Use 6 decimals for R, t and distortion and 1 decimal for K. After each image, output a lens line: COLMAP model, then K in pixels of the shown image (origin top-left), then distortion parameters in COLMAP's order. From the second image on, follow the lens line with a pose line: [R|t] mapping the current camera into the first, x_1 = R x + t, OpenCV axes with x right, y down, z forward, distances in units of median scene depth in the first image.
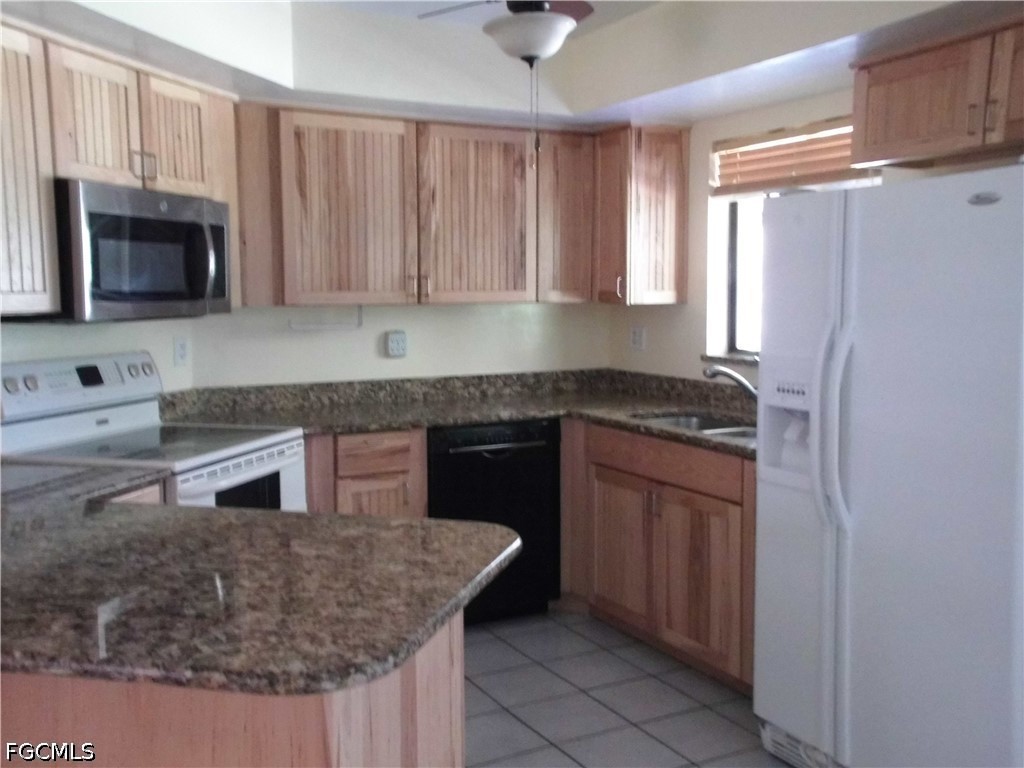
lens RADIAL K [[1018.2, 0, 512.0], [0, 1018.2, 384.0], [0, 0, 1]] dist [0.125242, 0.012029]
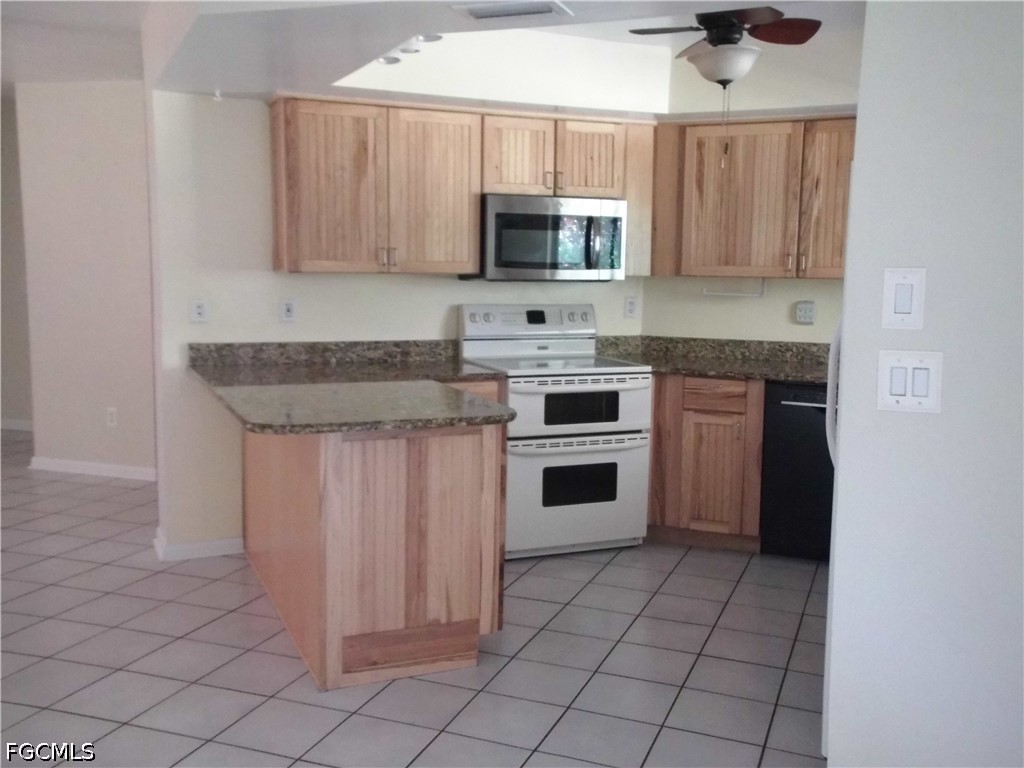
lens RADIAL K [[1018.2, 0, 512.0], [0, 1018.2, 384.0], [0, 0, 1]] dist [0.125242, 0.012029]
pose [[0.626464, 0.109327, -0.771745, 0.664318], [-0.094239, 0.993475, 0.064240, -0.002678], [0.773732, 0.032484, 0.632680, 0.004924]]
